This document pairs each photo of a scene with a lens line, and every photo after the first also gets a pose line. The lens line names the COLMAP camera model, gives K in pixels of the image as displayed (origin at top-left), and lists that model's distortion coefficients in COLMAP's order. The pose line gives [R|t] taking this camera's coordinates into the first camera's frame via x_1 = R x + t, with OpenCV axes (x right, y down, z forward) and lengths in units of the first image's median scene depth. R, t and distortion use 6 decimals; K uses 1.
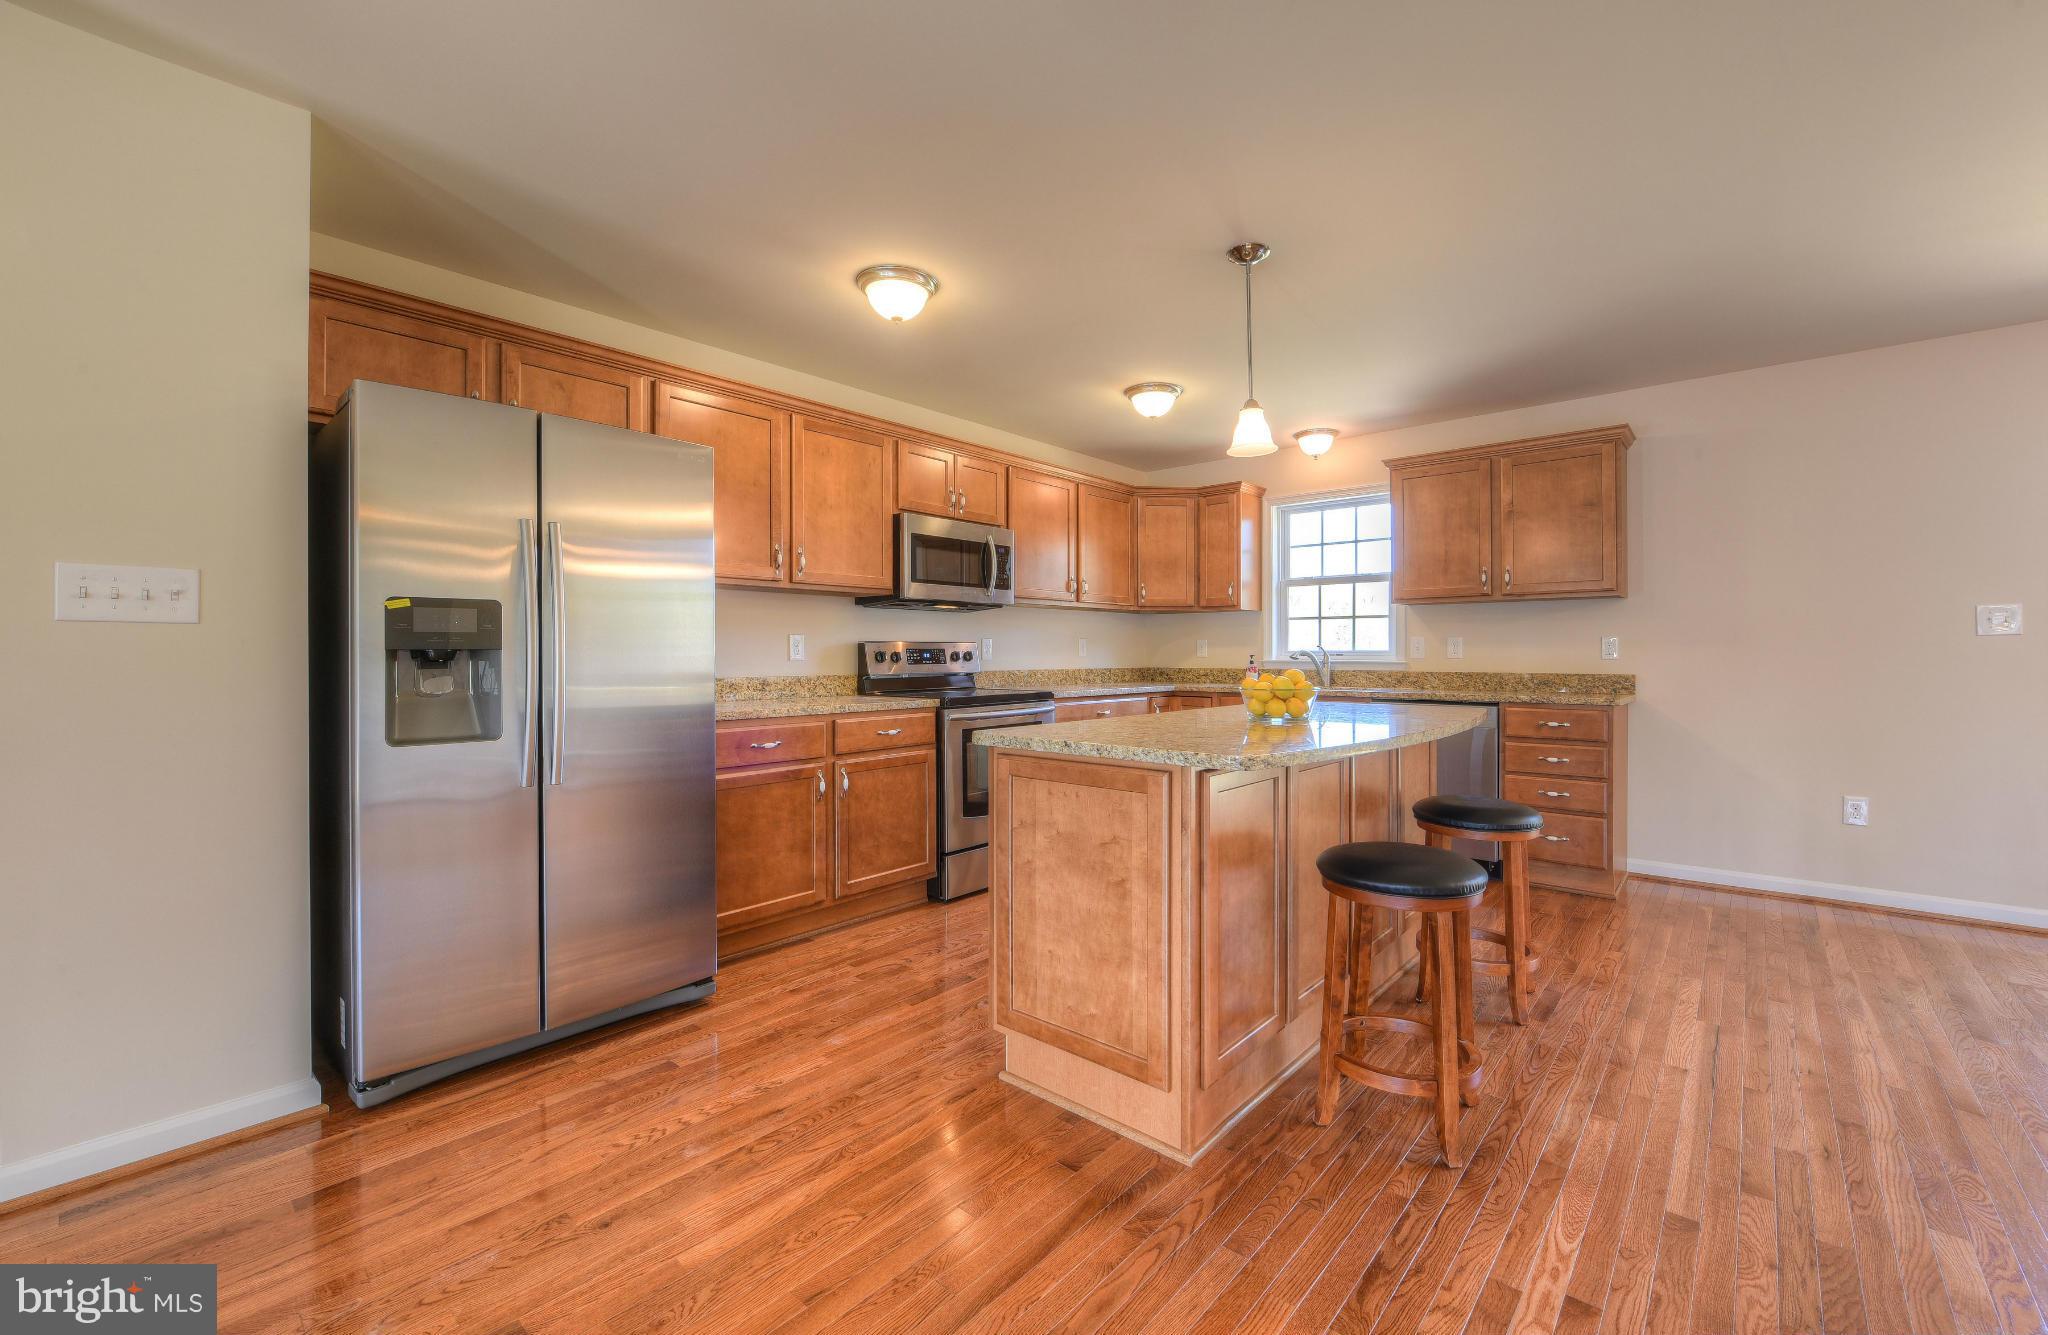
lens RADIAL K [[827.2, 0, 1037.9], [0, 827.2, 653.0], [0, 0, 1]] dist [-0.009486, -0.000440]
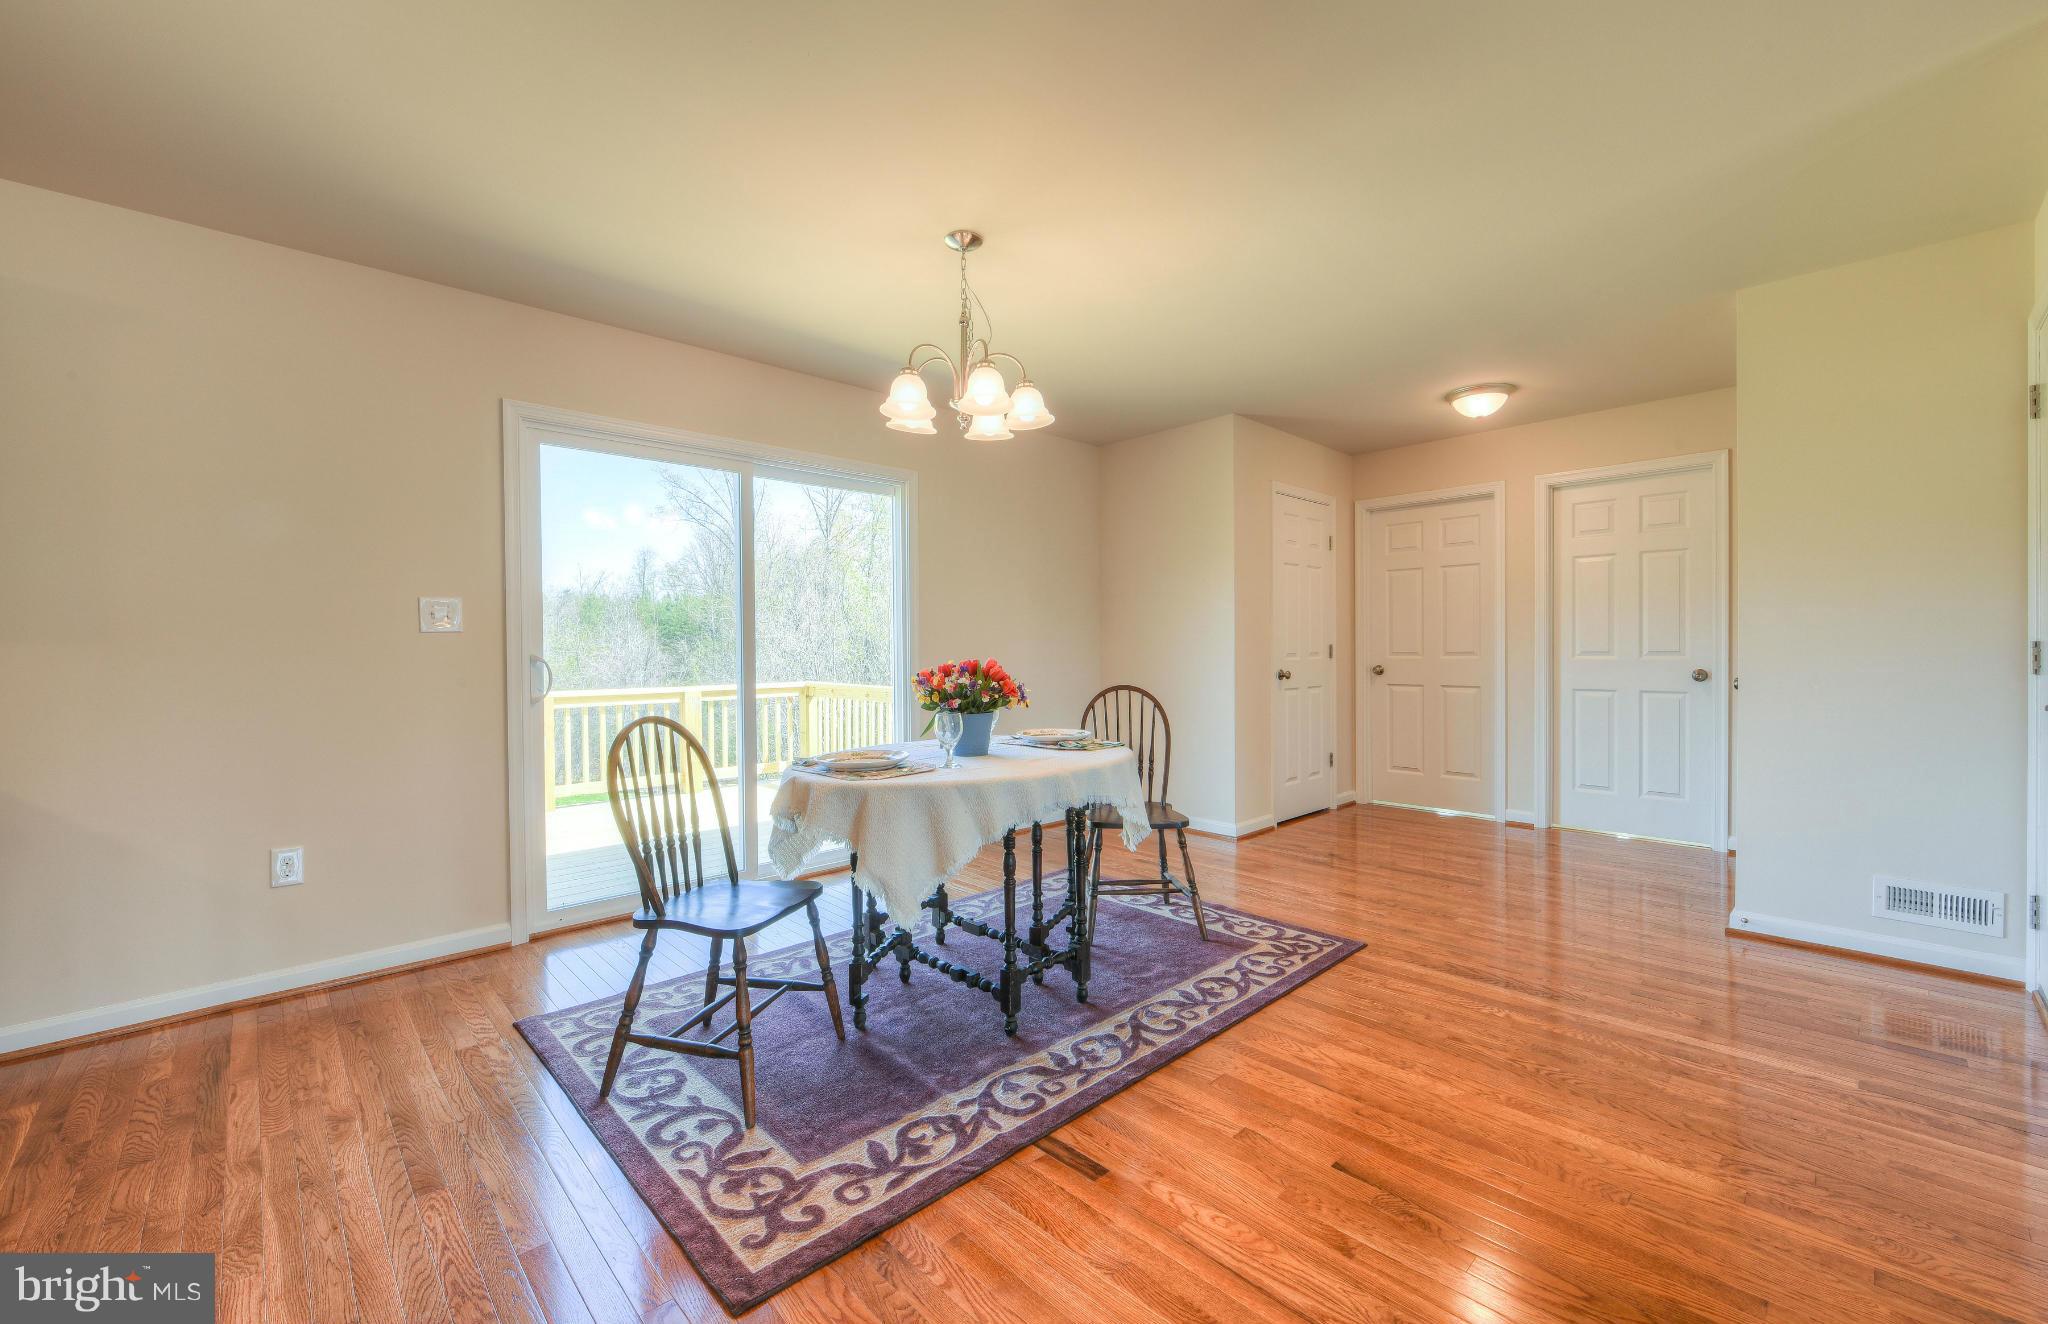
lens RADIAL K [[827.2, 0, 1043.3], [0, 827.2, 650.1], [0, 0, 1]] dist [-0.009486, -0.000440]
pose [[0.079281, -0.003935, 0.996845, 0.307624], [0.007361, 0.999967, 0.003362, -0.000662], [-0.996825, 0.007071, 0.079307, 0.252097]]
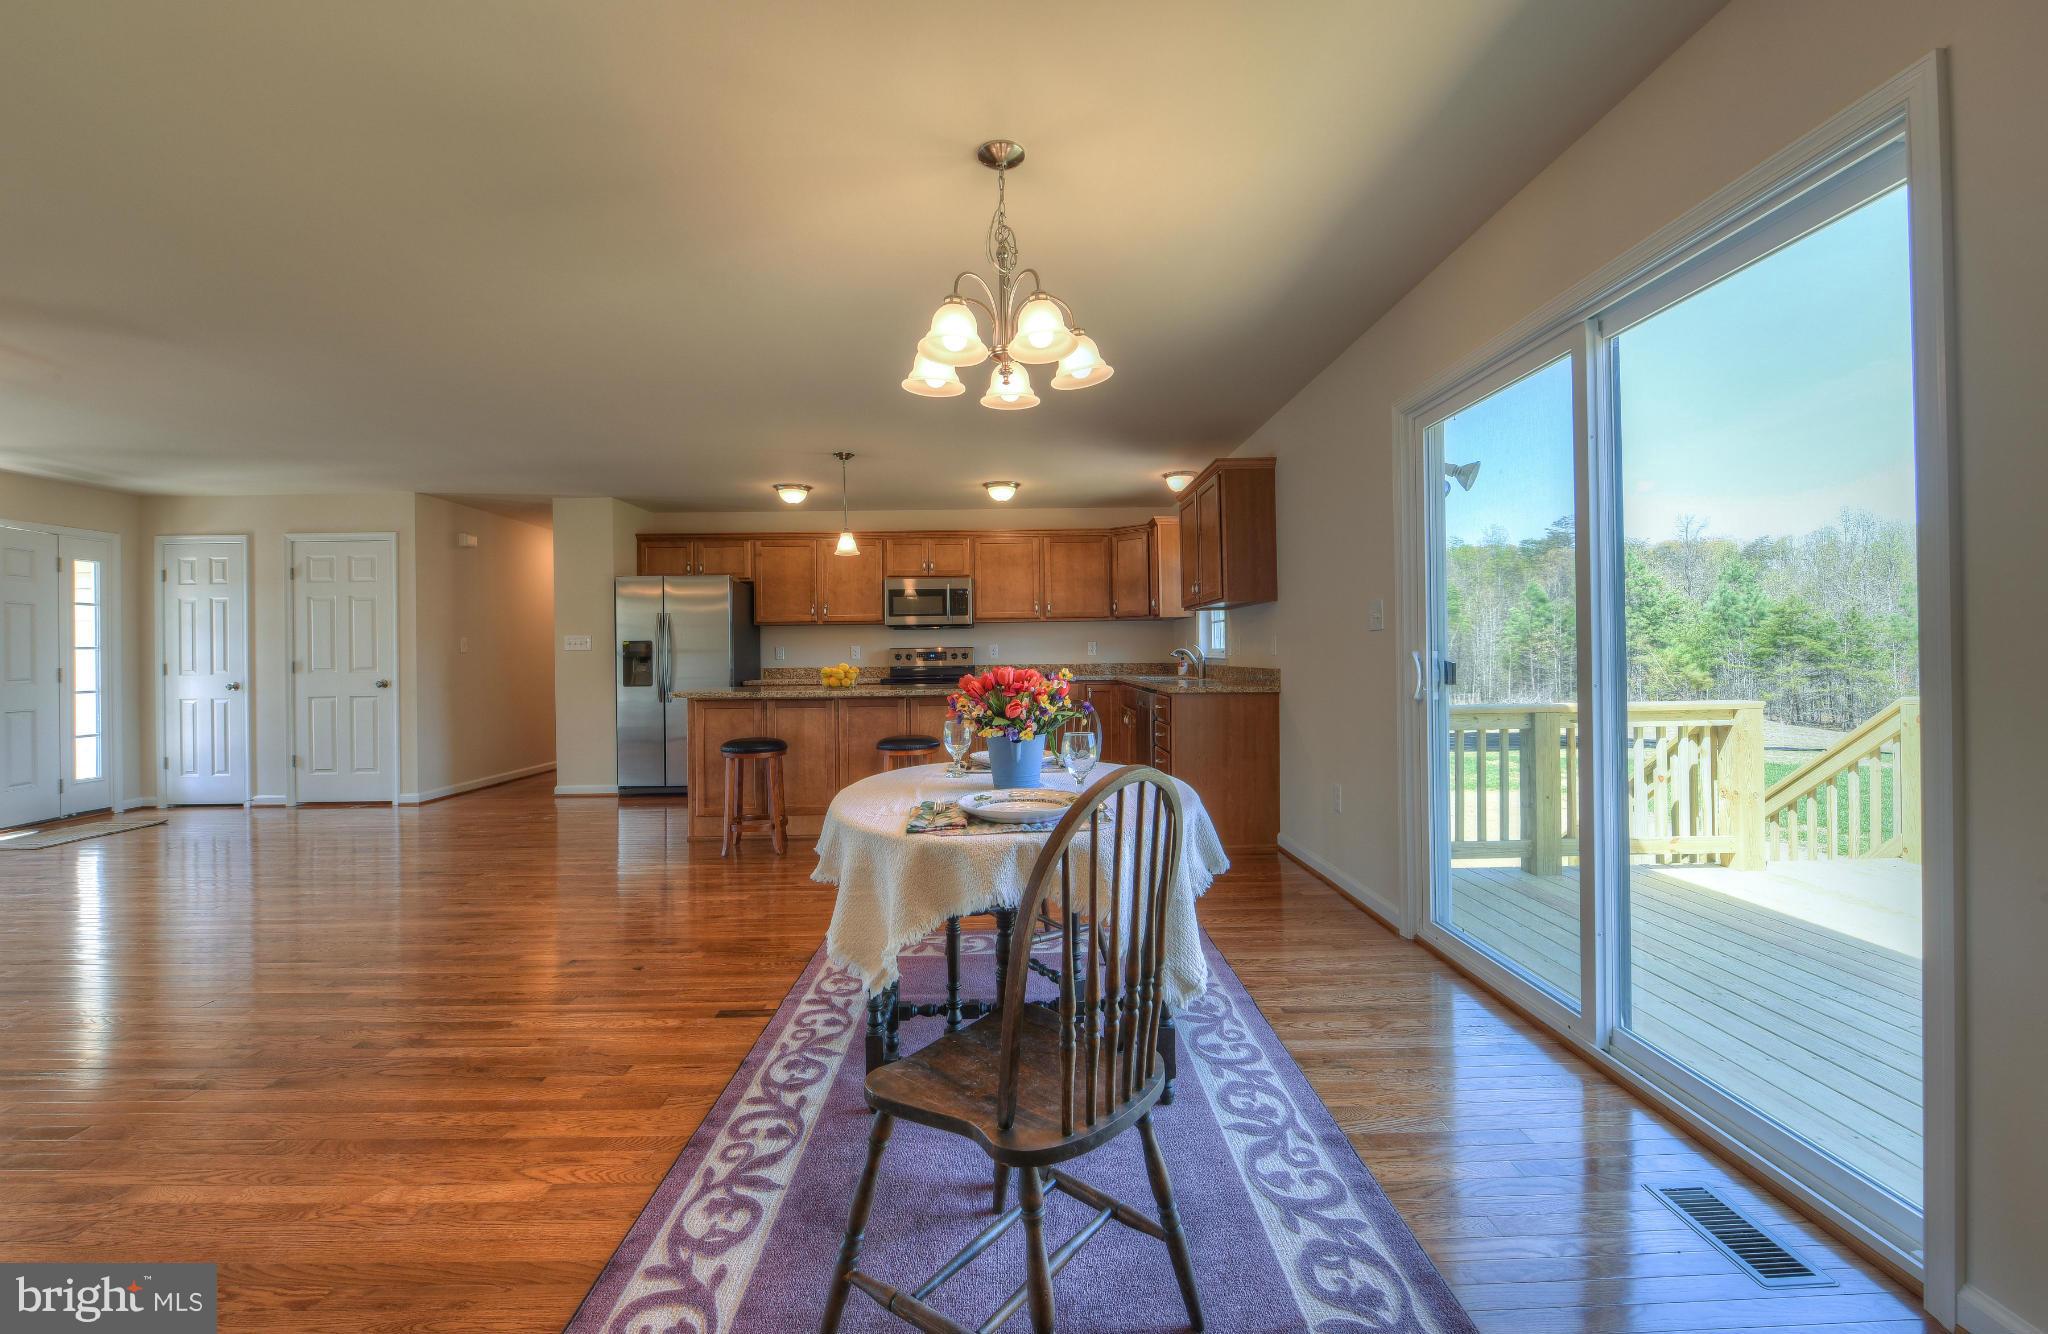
lens RADIAL K [[827.2, 0, 1022.7], [0, 827.2, 648.0], [0, 0, 1]] dist [-0.009486, -0.000440]
pose [[0.672904, -0.013799, -0.739601, 1.503432], [0.013292, 0.999890, -0.006561, 0.001659], [0.739610, -0.005416, 0.673014, -0.020544]]
